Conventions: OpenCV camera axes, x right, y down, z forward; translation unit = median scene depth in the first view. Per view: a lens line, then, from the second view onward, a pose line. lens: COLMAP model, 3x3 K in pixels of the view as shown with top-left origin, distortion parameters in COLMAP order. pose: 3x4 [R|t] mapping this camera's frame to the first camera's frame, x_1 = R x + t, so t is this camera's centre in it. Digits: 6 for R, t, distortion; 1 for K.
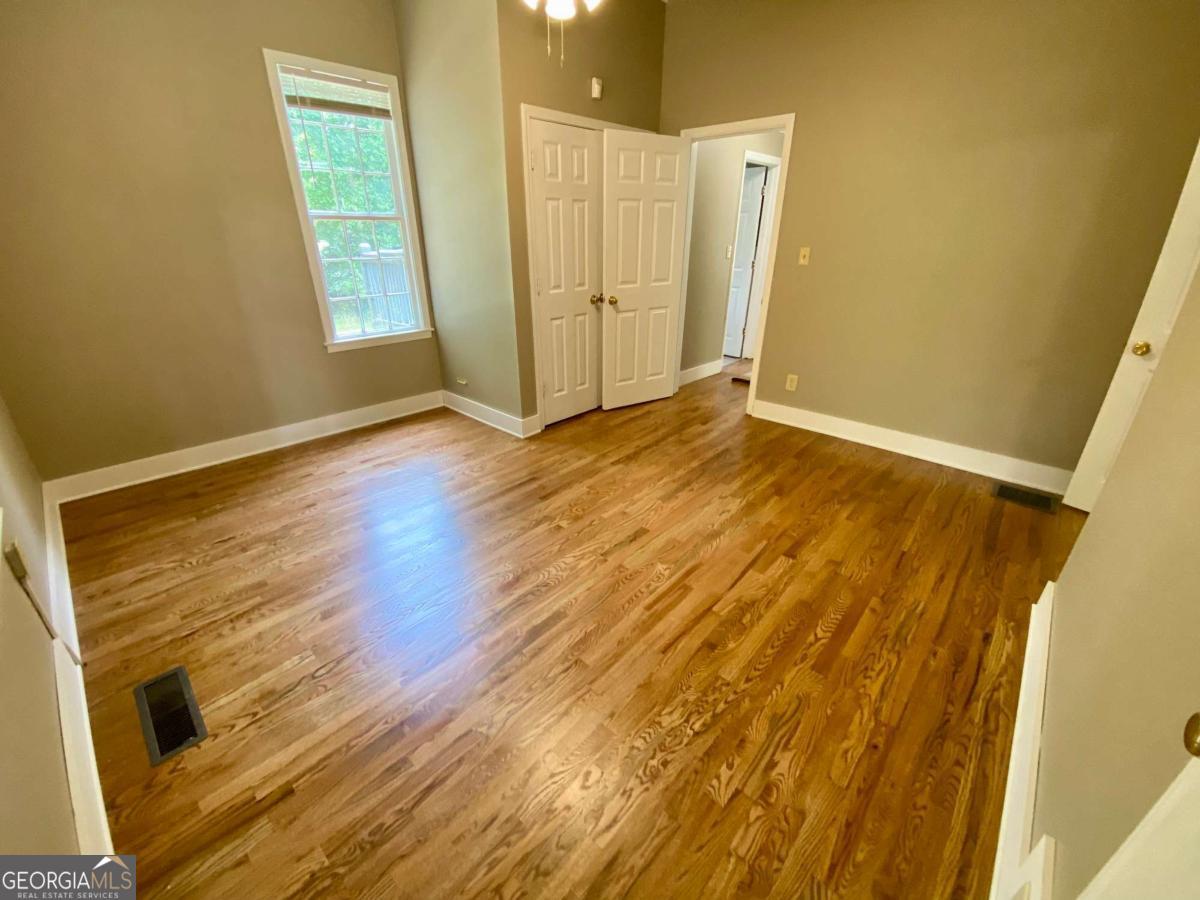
lens RADIAL K [[484.2, 0, 596.3], [0, 484.2, 450.6], [0, 0, 1]] dist [0.026462, -0.022534]
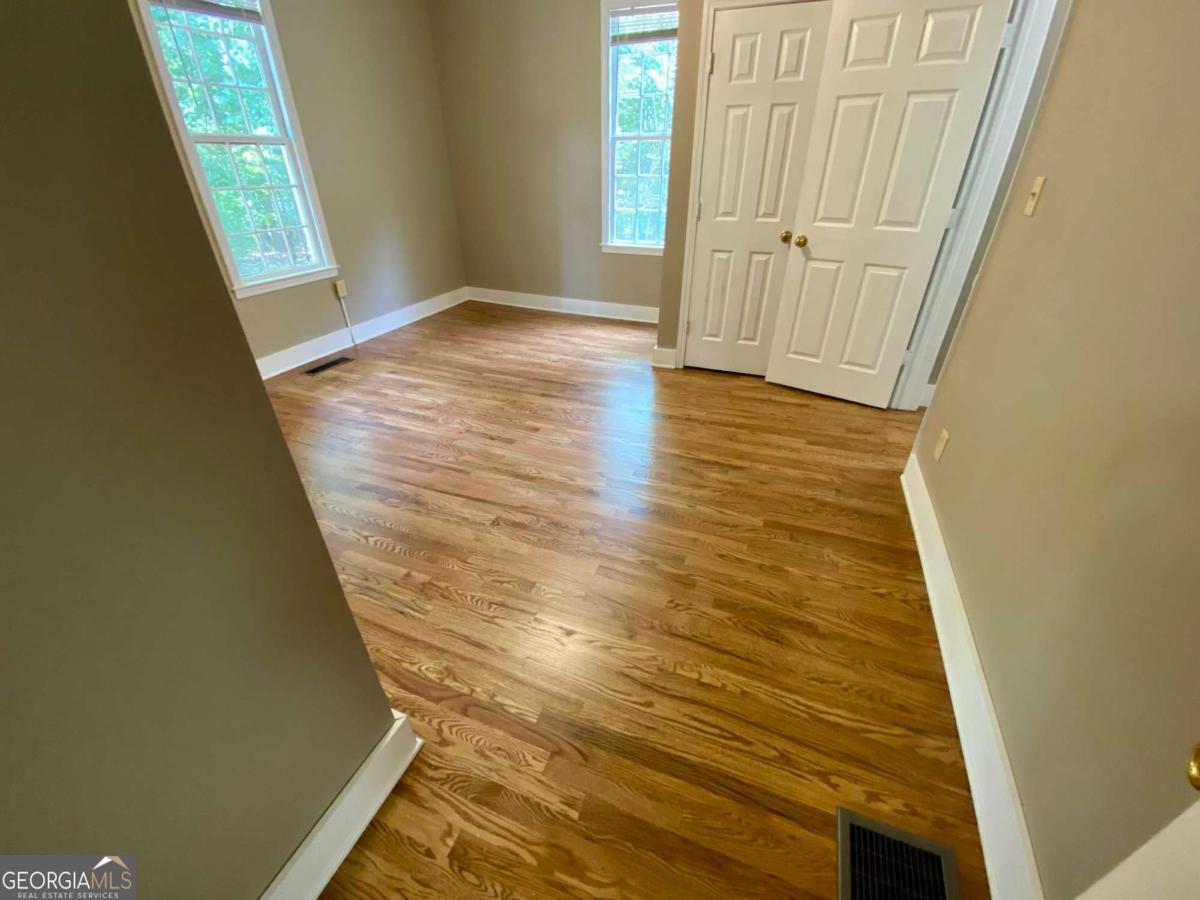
lens RADIAL K [[484.2, 0, 596.3], [0, 484.2, 450.6], [0, 0, 1]] dist [0.026462, -0.022534]
pose [[0.351890, 0.476833, -0.805483, 1.165718], [-0.378813, 0.859450, 0.343288, -0.289922], [0.855964, 0.184328, 0.483063, 0.717586]]
